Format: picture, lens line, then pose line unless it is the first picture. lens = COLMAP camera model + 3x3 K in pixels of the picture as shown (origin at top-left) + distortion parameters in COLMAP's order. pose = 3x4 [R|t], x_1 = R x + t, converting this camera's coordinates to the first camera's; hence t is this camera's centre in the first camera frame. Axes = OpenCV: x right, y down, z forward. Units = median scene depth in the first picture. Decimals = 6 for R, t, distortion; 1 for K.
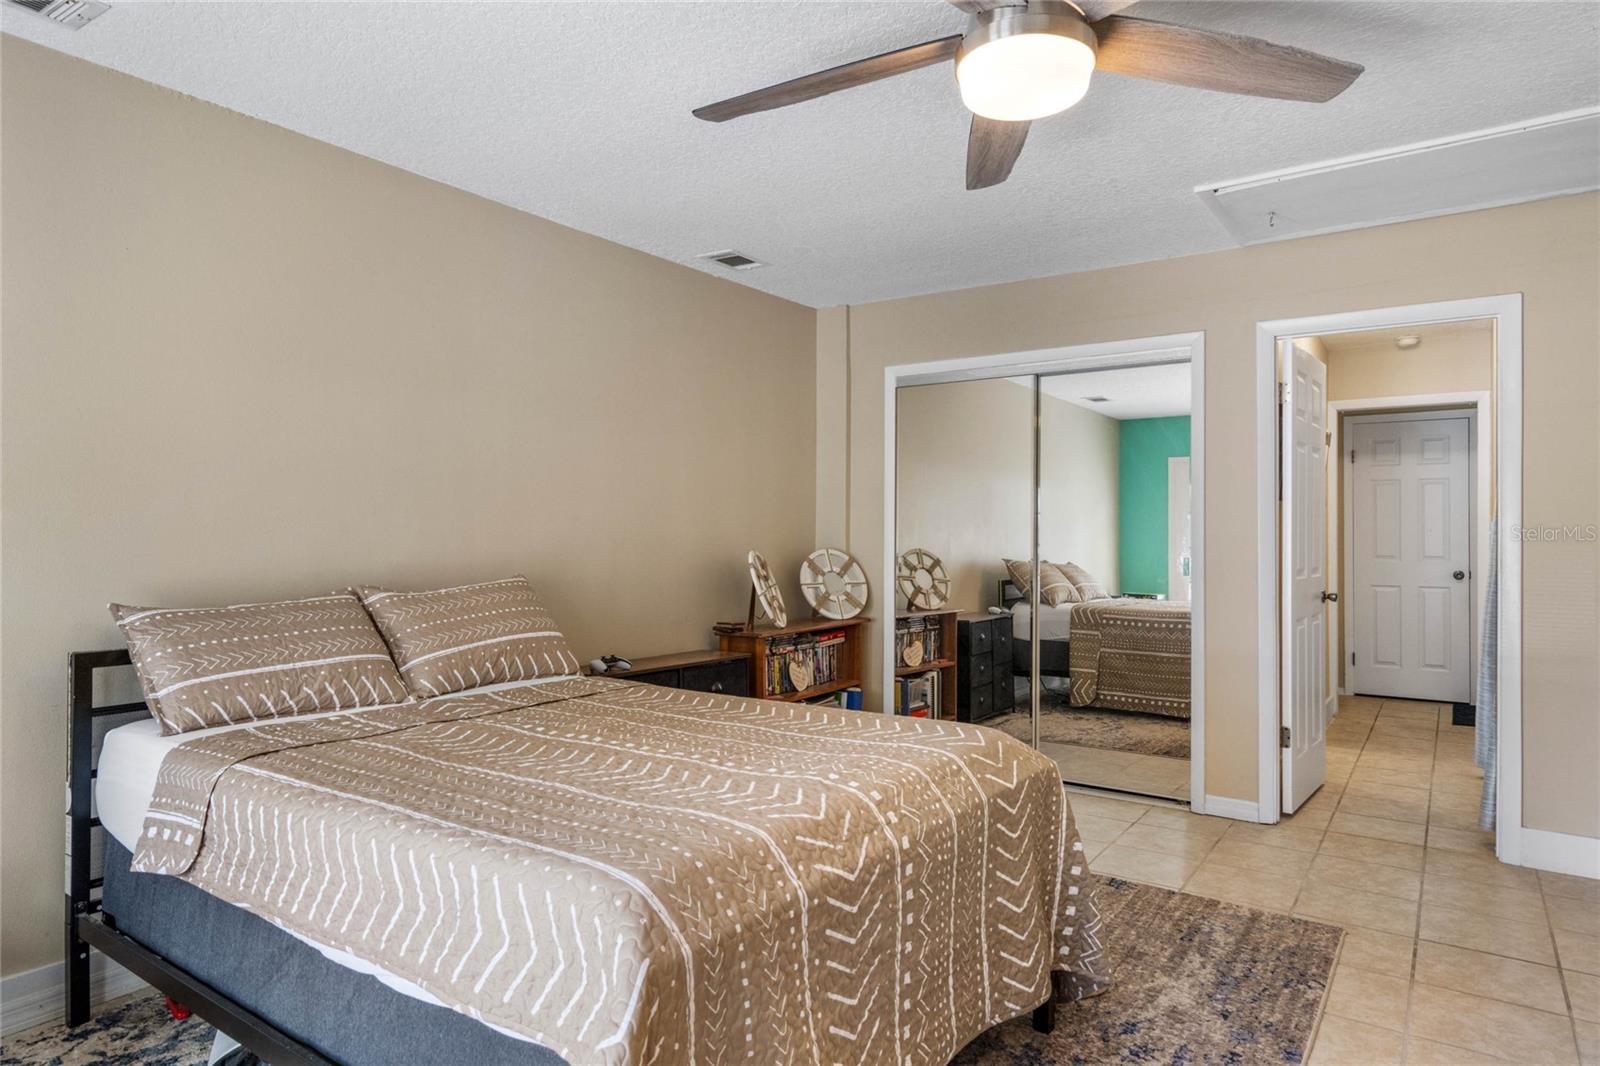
lens RADIAL K [[937.7, 0, 800.0], [0, 937.7, 533.0], [0, 0, 1]] dist [0.001021, 0.000168]
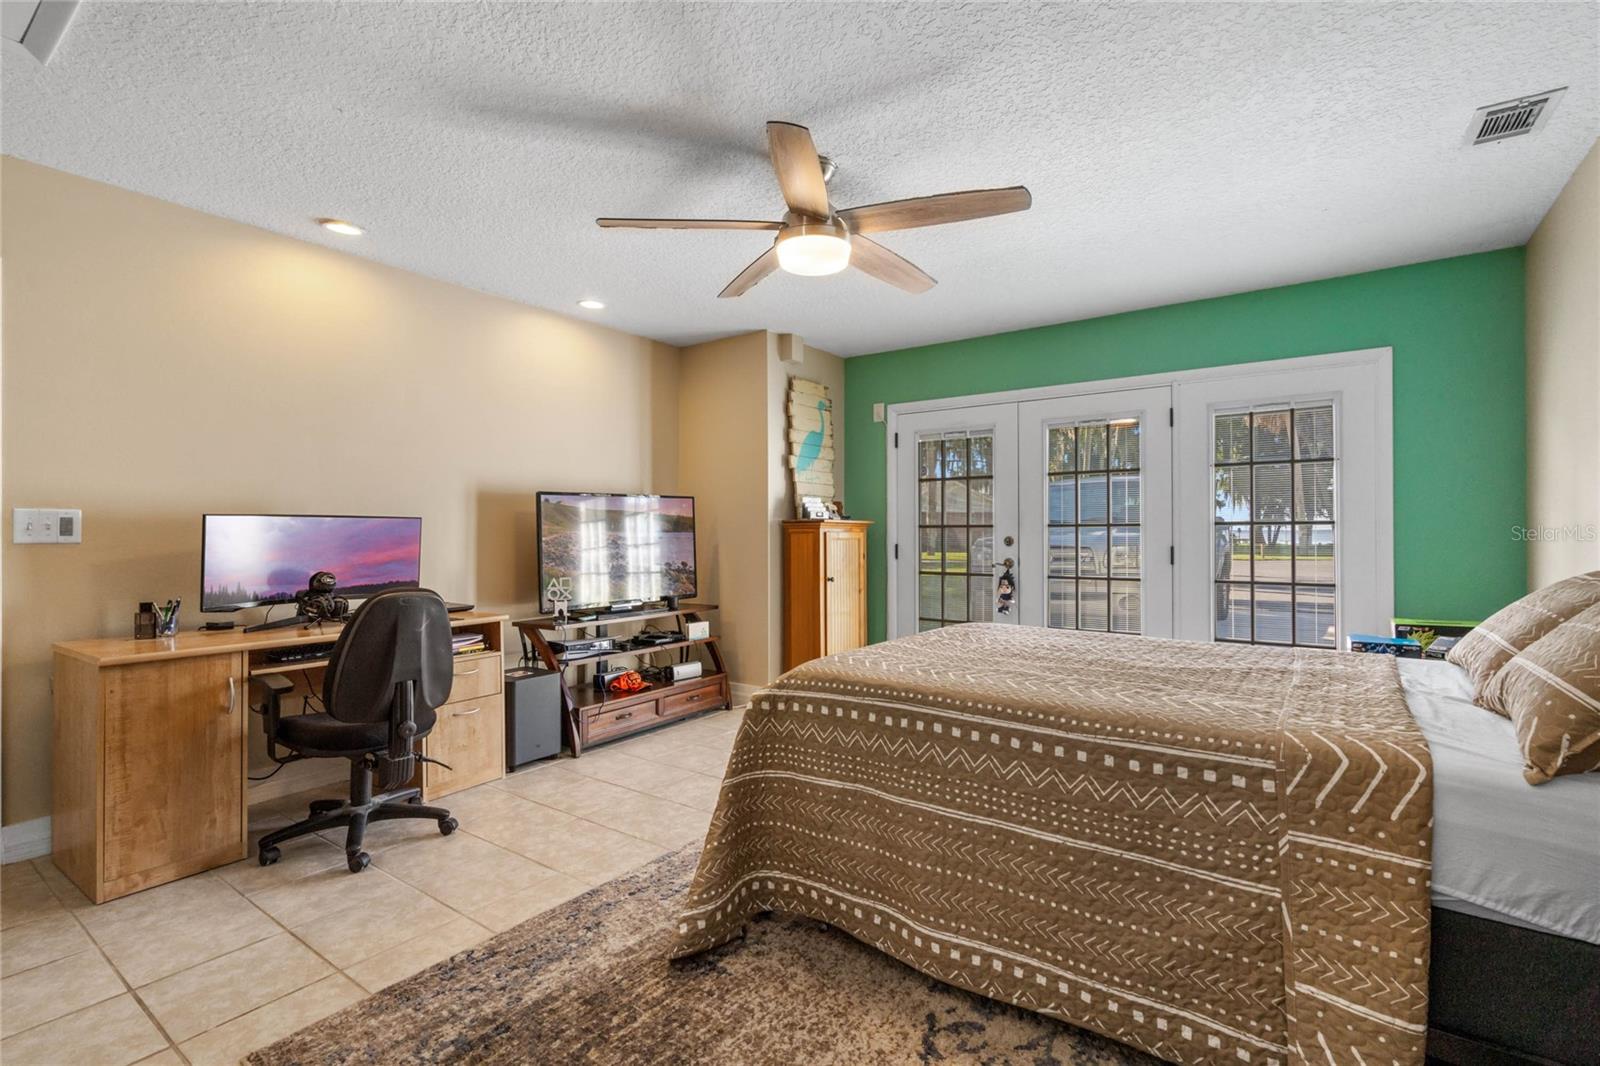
lens RADIAL K [[742.3, 0, 800.0], [0, 742.3, 533.0], [0, 0, 1]] dist [-0.000683, 0.000073]
pose [[-0.999895, -0.000586, 0.014468, 0.184878], [-0.000596, 1.000000, -0.000727, 0.035886], [-0.014468, -0.000736, -0.999895, 1.827243]]
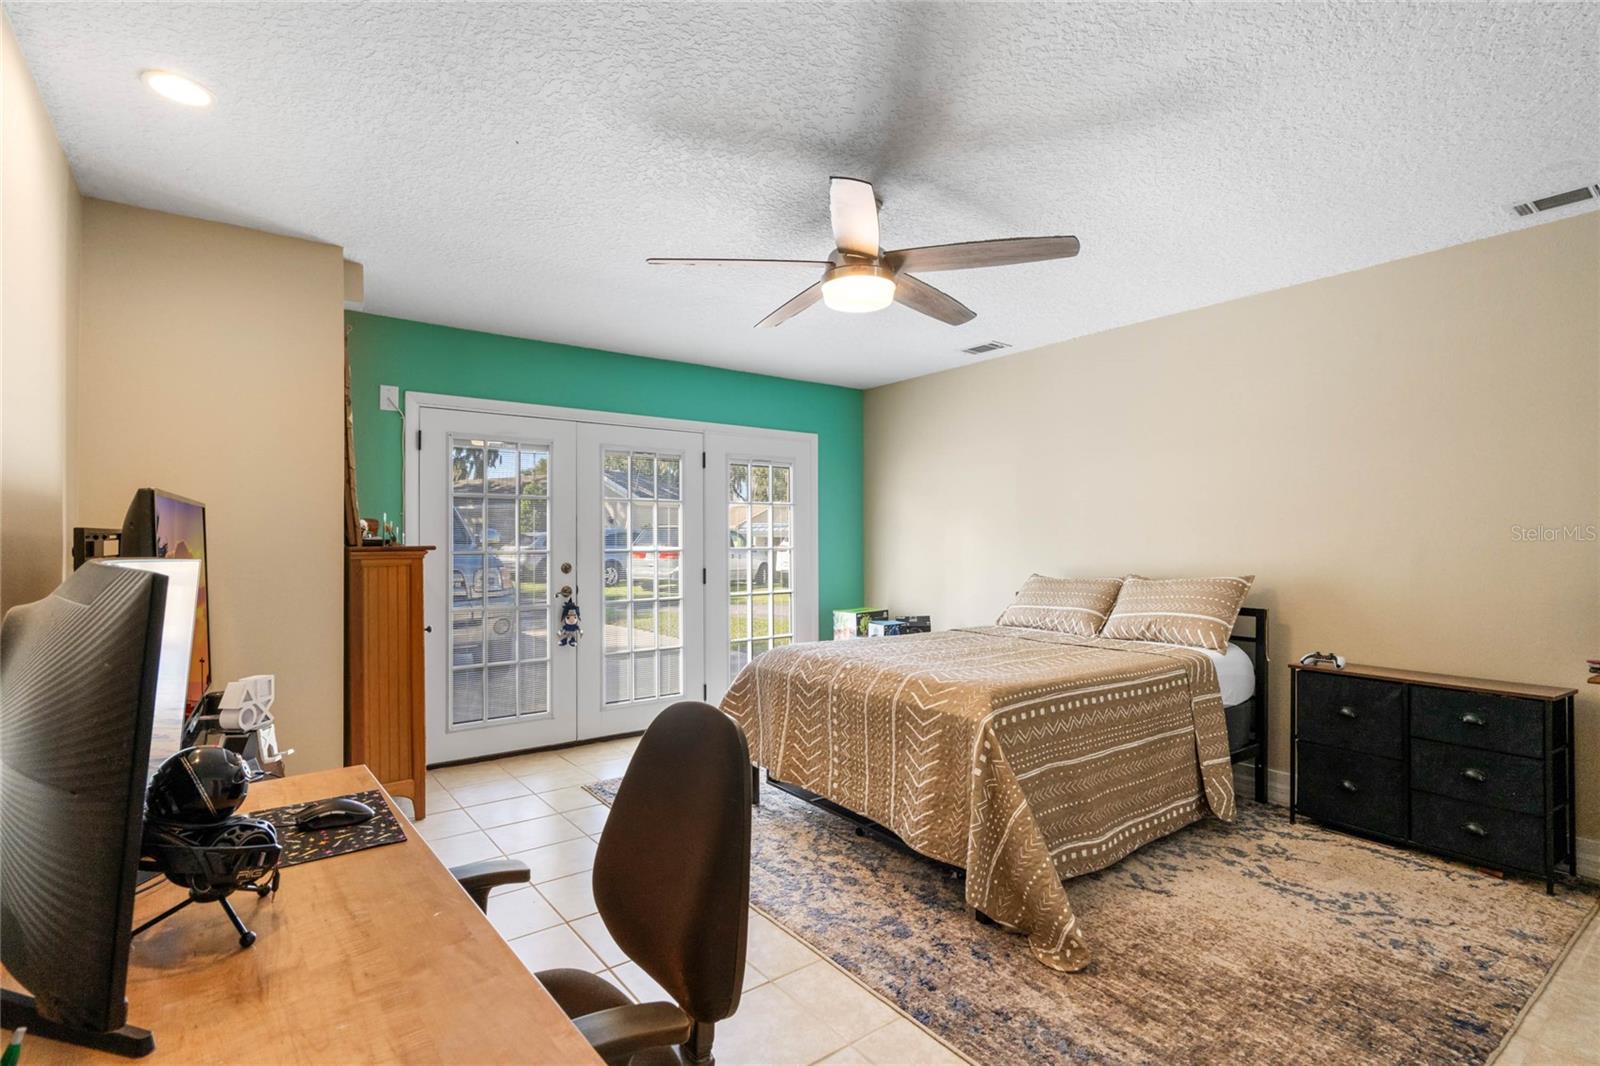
lens RADIAL K [[769.0, 0, 804.4], [0, 769.0, 537.5], [0, 0, 1]] dist [0.000352, 0.000234]
pose [[-0.298732, -0.006125, -0.954317, 1.273622], [0.003388, 0.999966, -0.007479, -0.002615], [0.954331, -0.005468, -0.298701, 1.010678]]
